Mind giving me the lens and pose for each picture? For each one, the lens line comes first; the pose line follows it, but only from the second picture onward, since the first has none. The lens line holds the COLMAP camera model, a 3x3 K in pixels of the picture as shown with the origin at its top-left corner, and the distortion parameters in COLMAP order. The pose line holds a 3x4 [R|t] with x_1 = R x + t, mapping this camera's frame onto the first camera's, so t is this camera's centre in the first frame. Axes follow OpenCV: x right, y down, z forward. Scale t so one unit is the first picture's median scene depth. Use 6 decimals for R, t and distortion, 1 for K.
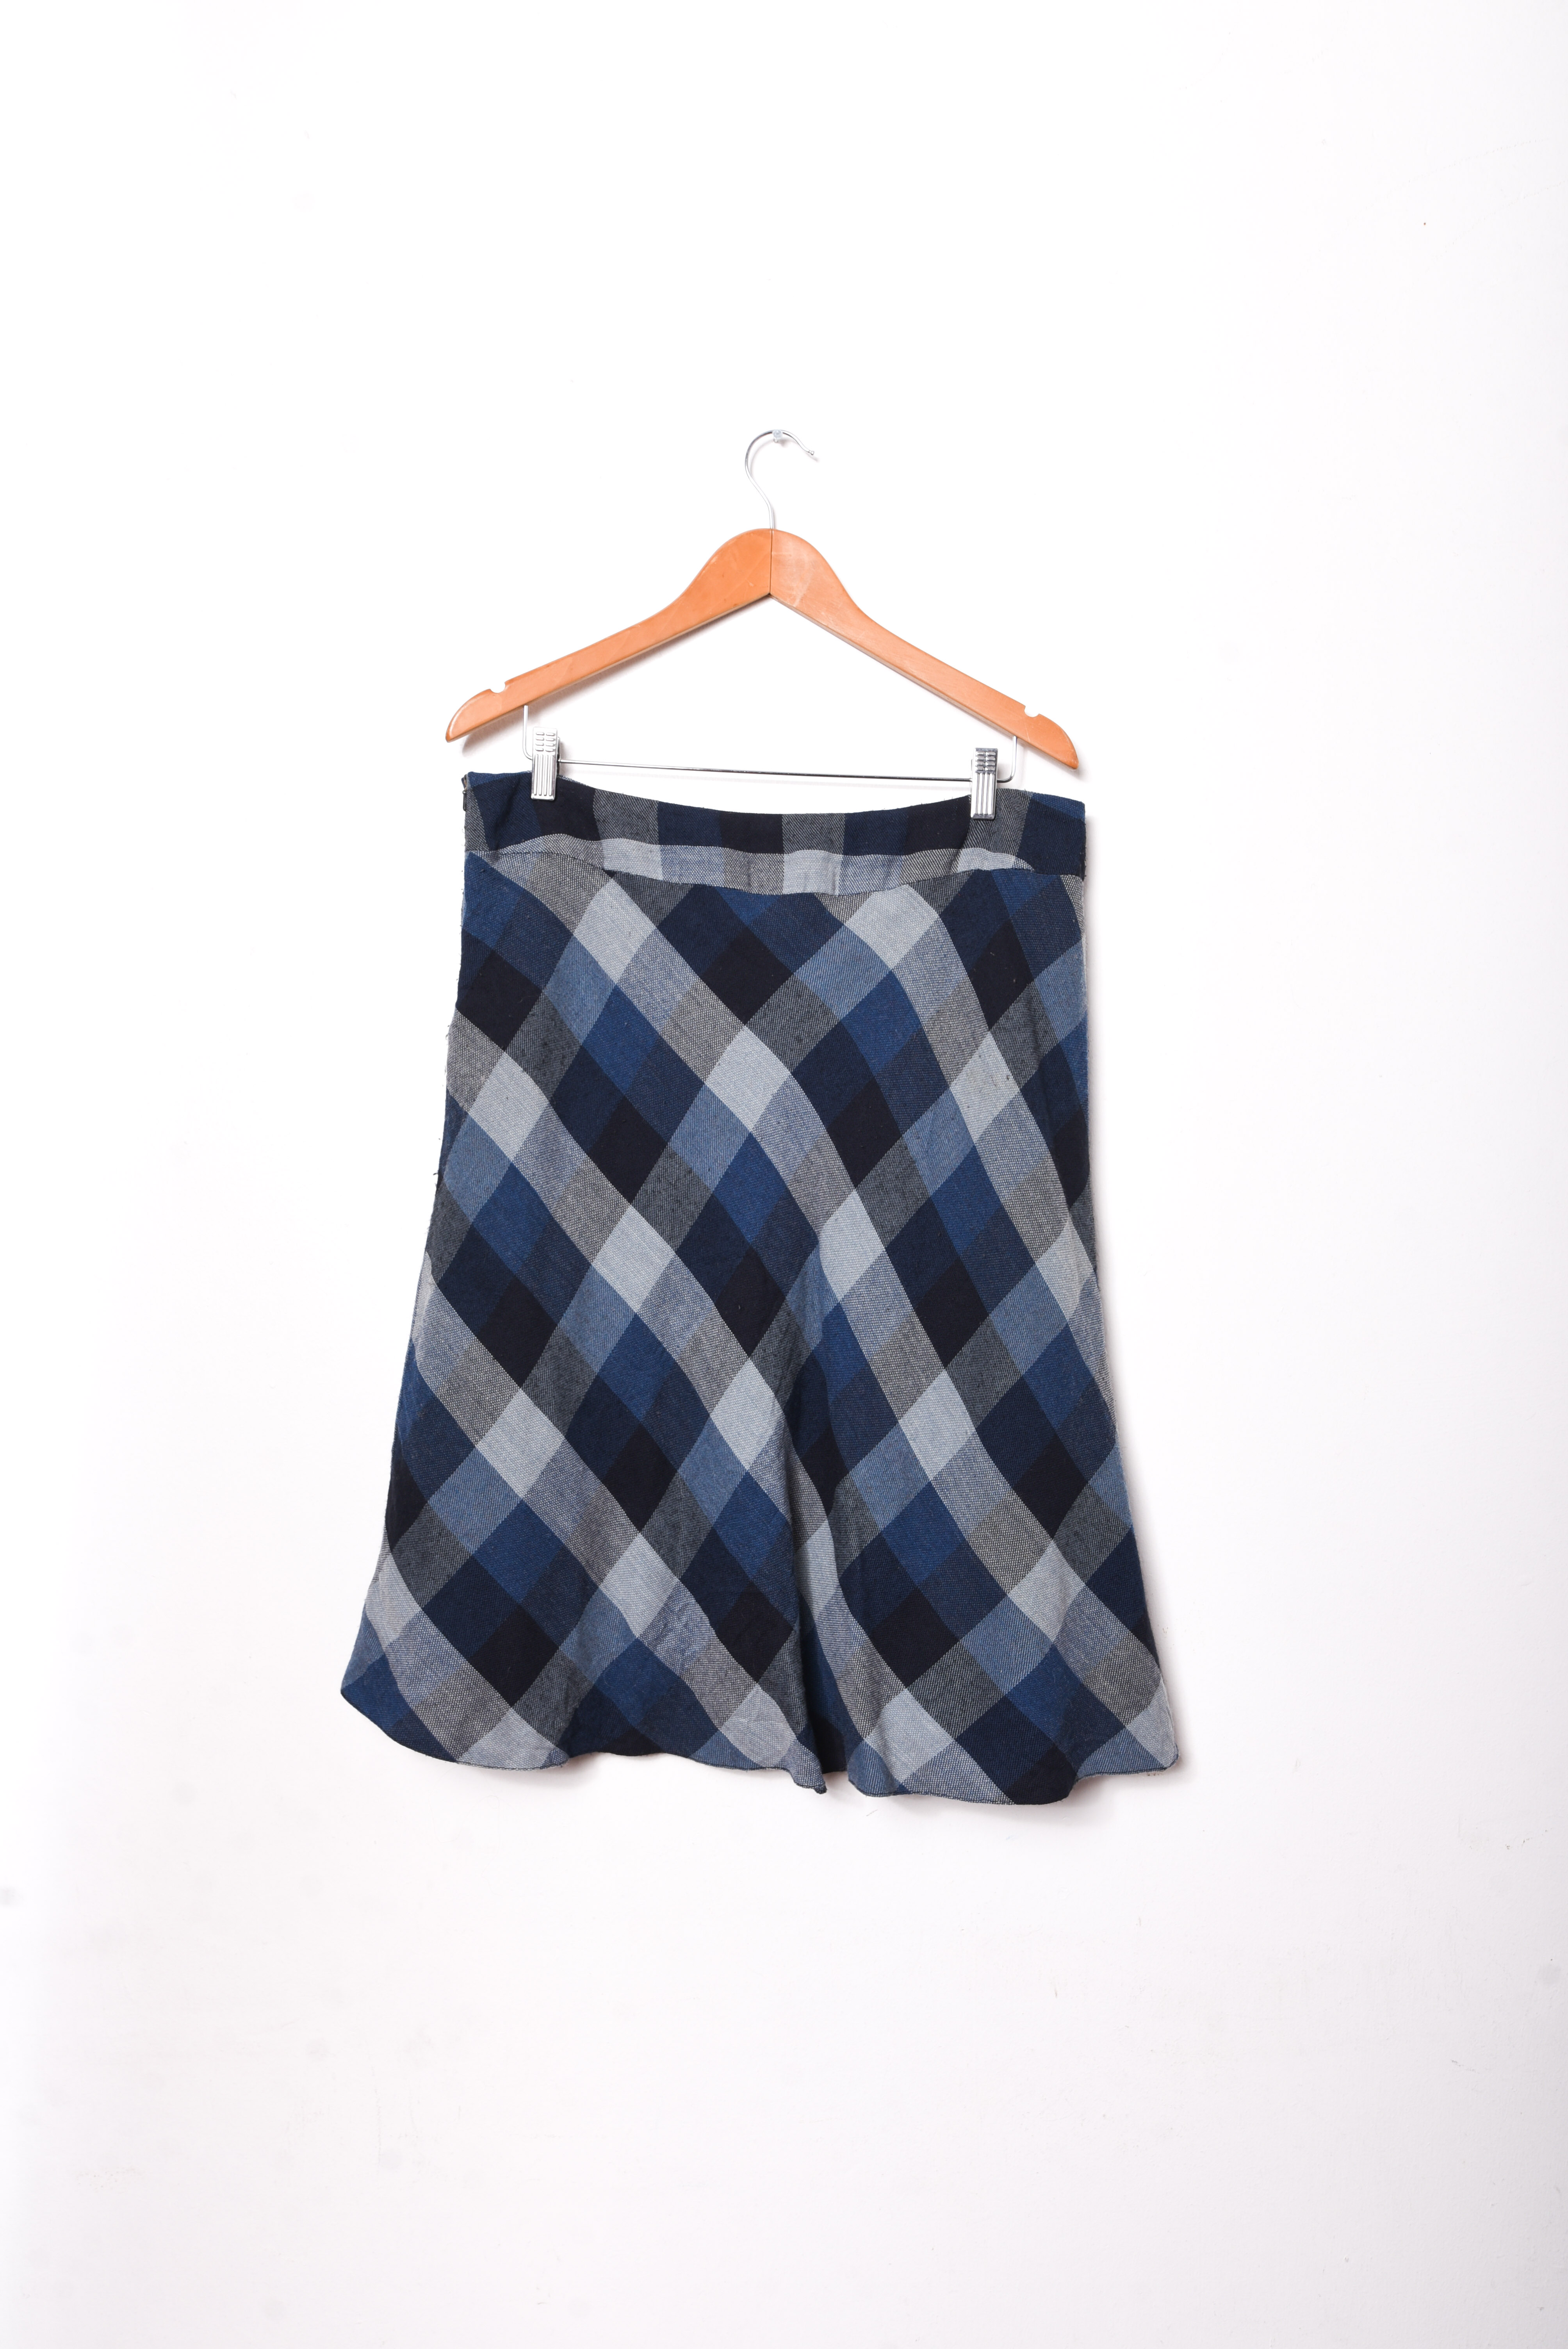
lens RADIAL K [[1623.6, 0, 784.0], [0, 1623.6, 1174.5], [0, 0, 1]] dist [-0.007330, -0.001734]
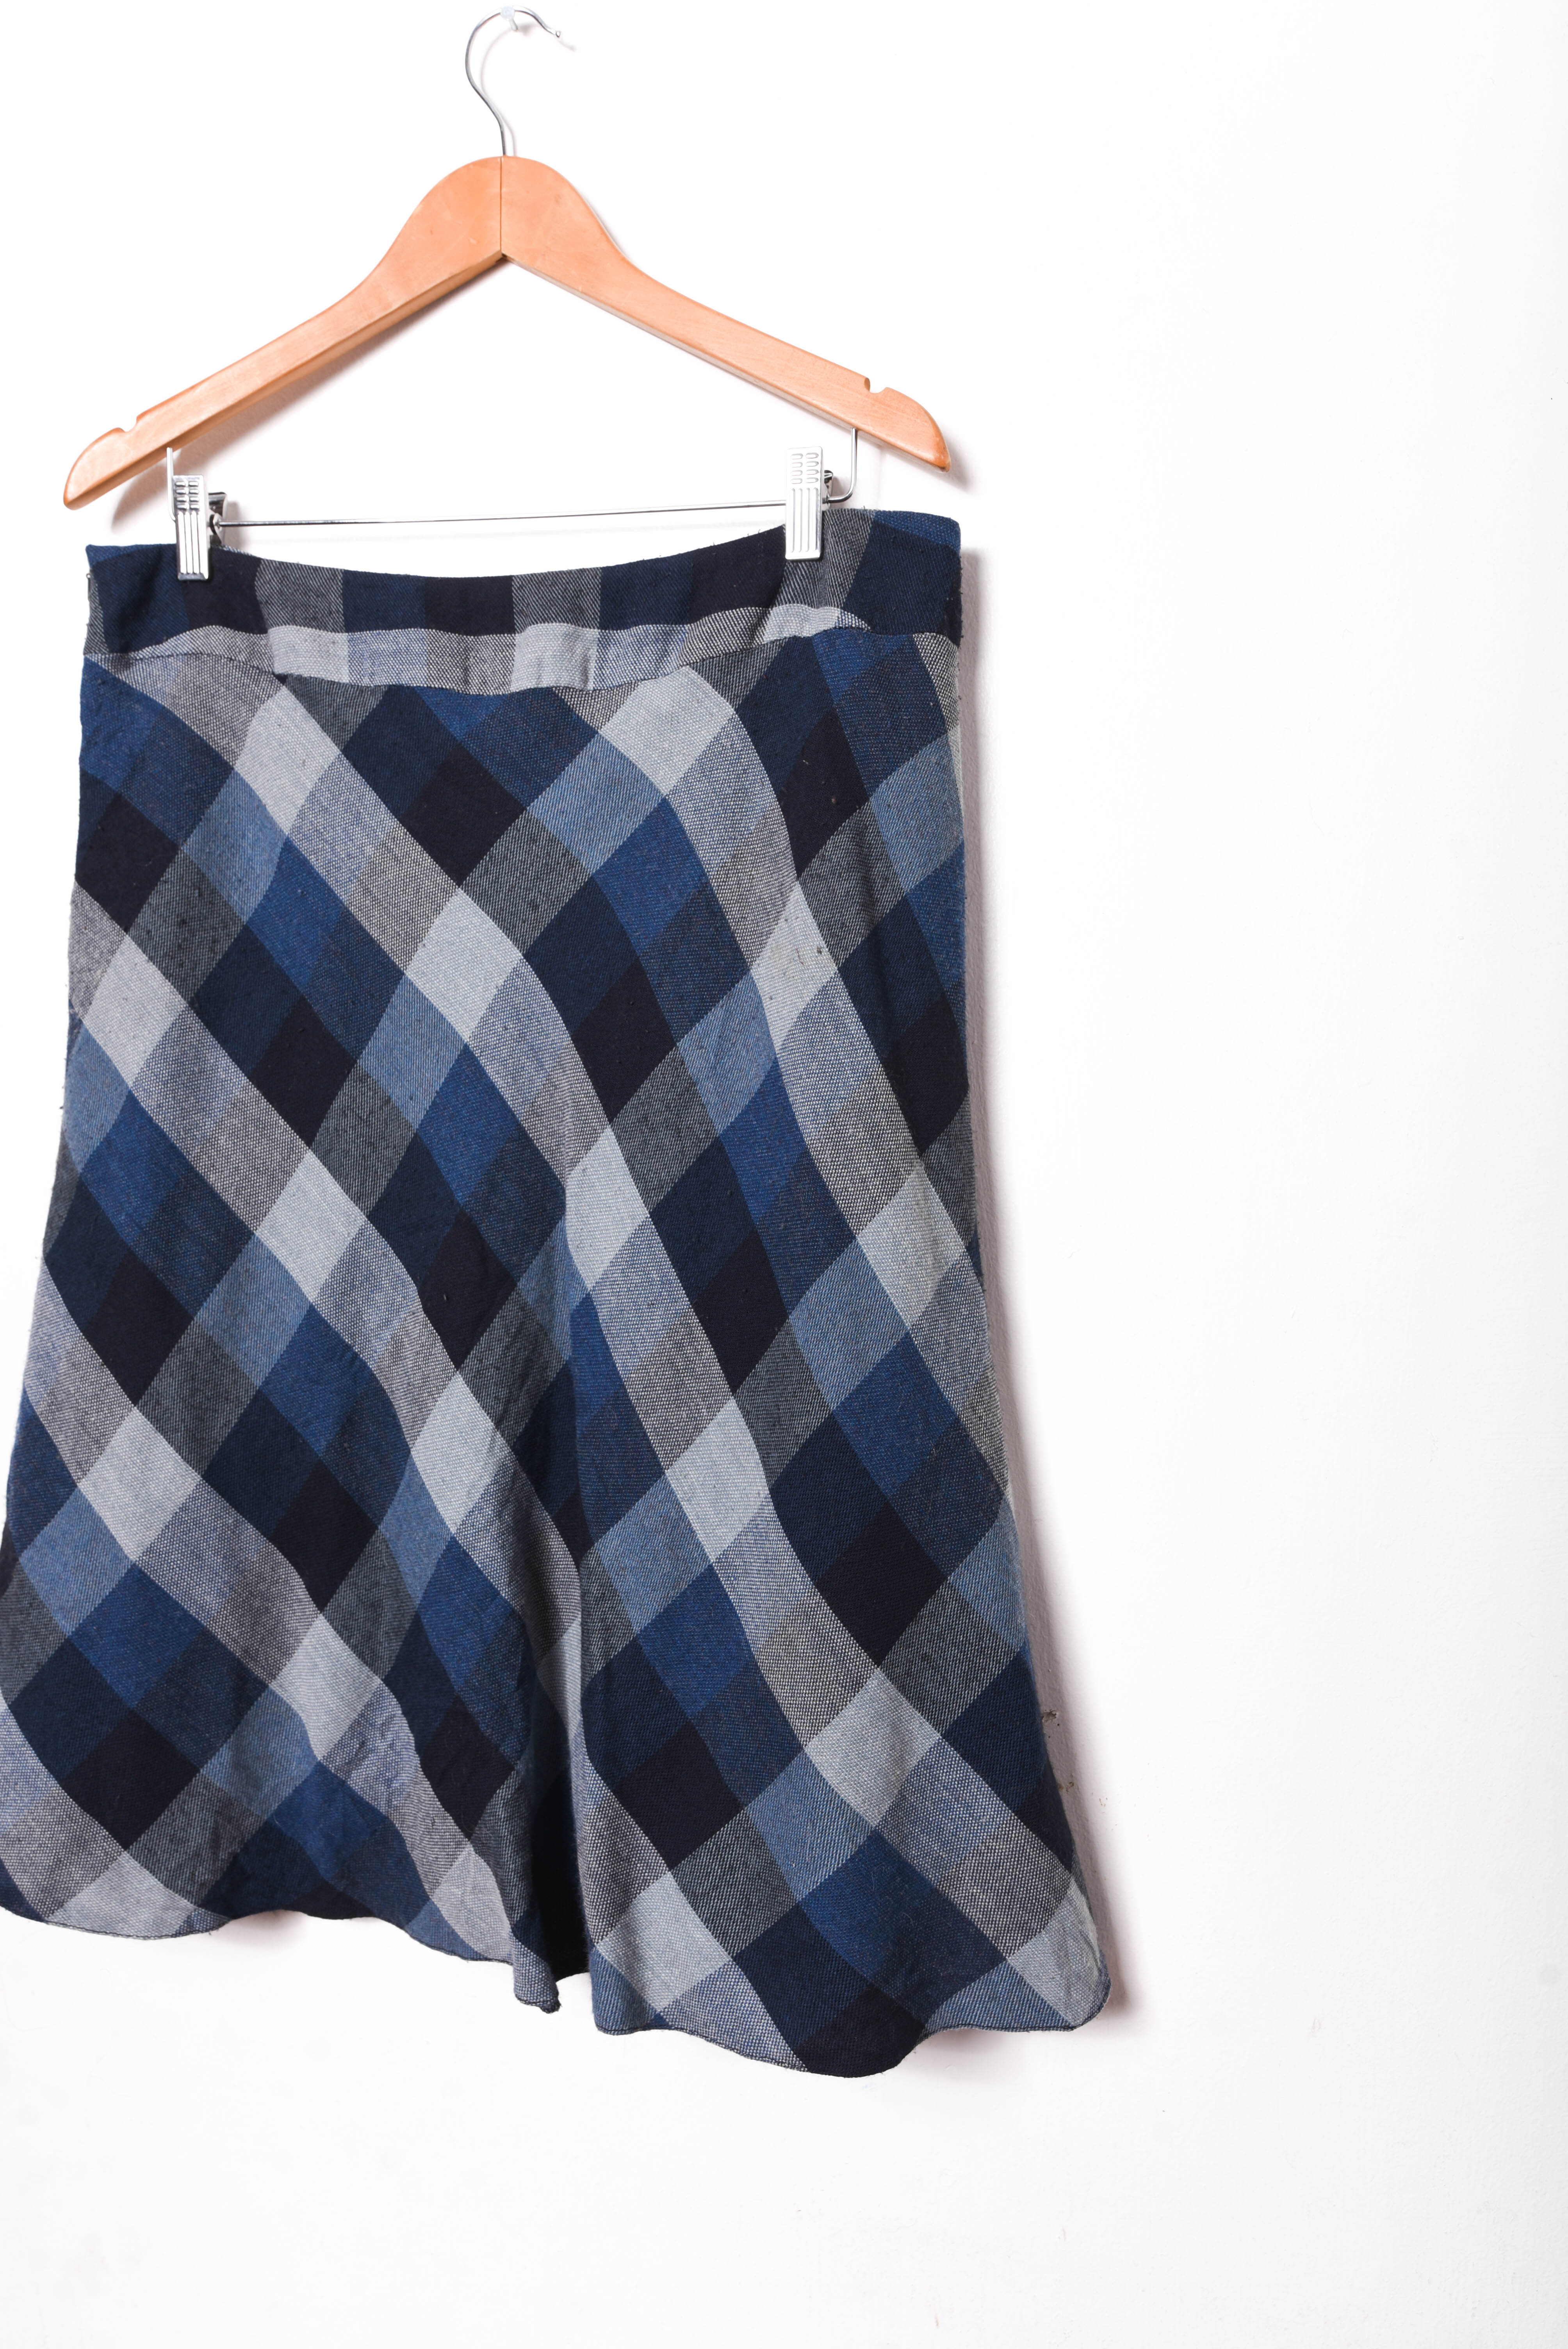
lens RADIAL K [[1623.6, 0, 784.0], [0, 1623.6, 1174.5], [0, 0, 1]] dist [-0.007330, -0.001734]
pose [[0.977080, 0.001098, -0.212869, 0.258002], [0.004113, 0.999703, 0.024034, 0.013646], [0.212832, -0.024359, 0.976785, 0.357590]]
